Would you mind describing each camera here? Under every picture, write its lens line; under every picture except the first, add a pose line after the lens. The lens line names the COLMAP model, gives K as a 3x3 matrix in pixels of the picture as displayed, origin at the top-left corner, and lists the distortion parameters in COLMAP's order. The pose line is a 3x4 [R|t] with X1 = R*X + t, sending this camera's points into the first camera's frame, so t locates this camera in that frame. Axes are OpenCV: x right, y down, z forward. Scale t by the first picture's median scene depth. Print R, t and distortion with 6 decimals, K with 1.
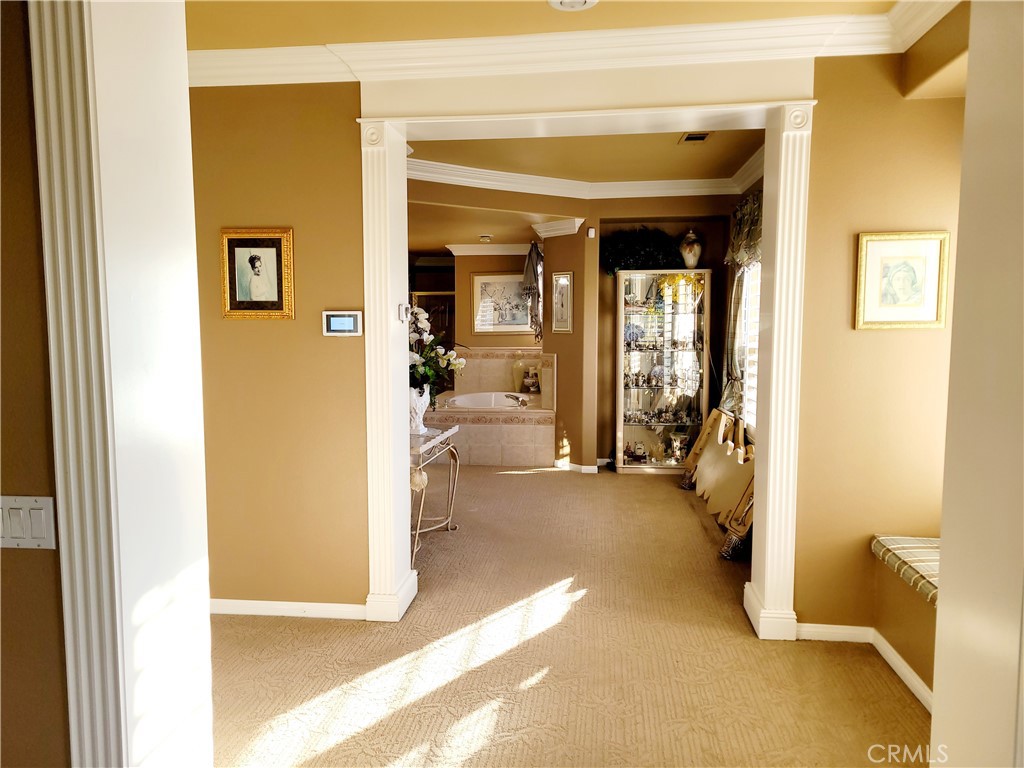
lens RADIAL K [[764.7, 0, 513.3], [0, 764.7, 387.0], [0, 0, 1]] dist [0.035932, -0.017669]
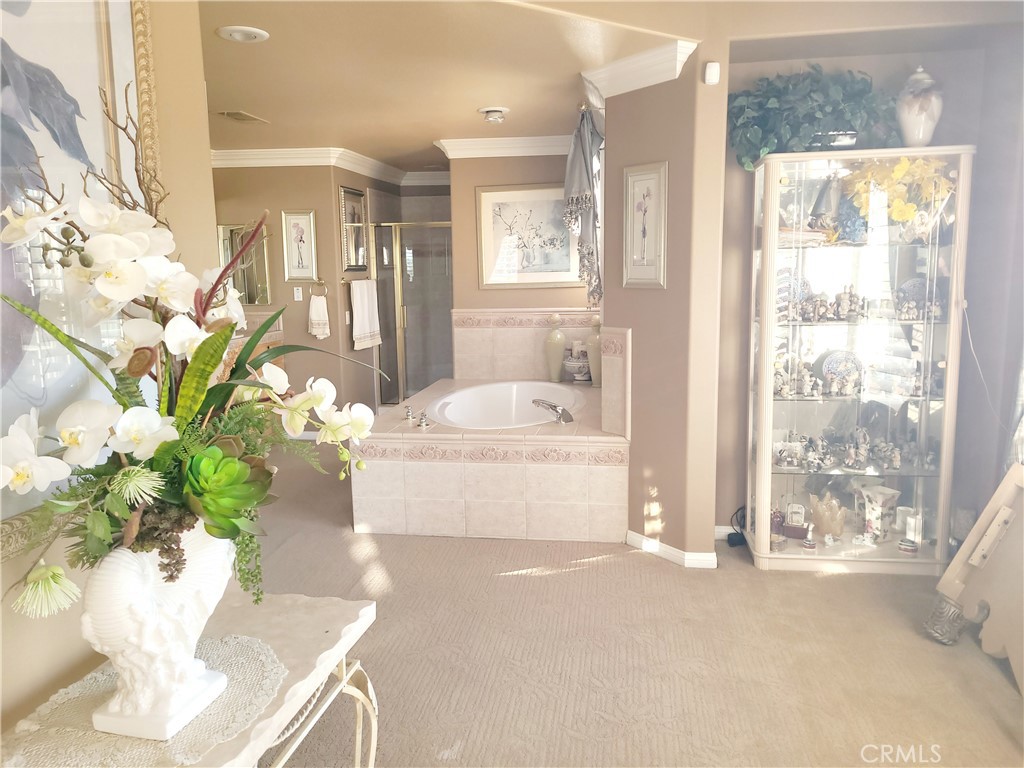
lens RADIAL K [[764.7, 0, 512.9], [0, 764.7, 379.9], [0, 0, 1]] dist [0.035932, -0.017669]
pose [[0.998978, -0.008337, -0.044431, -0.000256], [0.011061, 0.998051, 0.061413, -0.040948], [0.043832, -0.061842, 0.997123, 0.477498]]
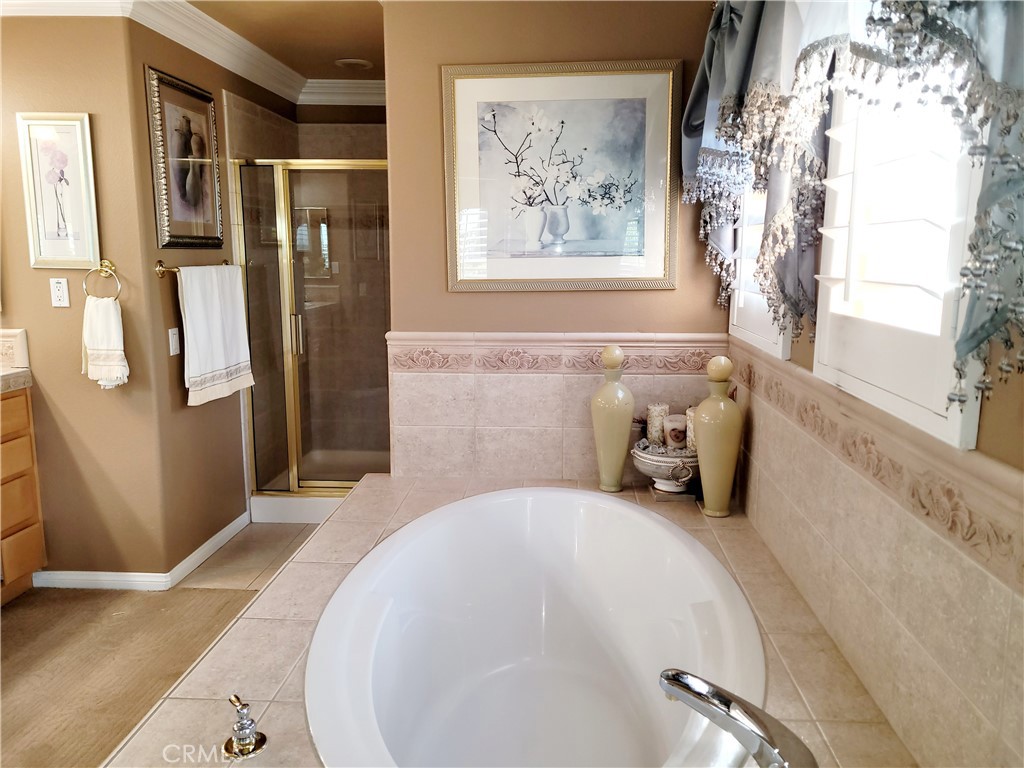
lens RADIAL K [[764.7, 0, 528.2], [0, 764.7, 360.7], [0, 0, 1]] dist [0.035932, -0.017669]
pose [[0.998296, -0.003868, 0.058231, -0.051235], [0.000807, 0.998621, 0.052498, -0.071422], [-0.058354, -0.052362, 0.996922, 0.892689]]
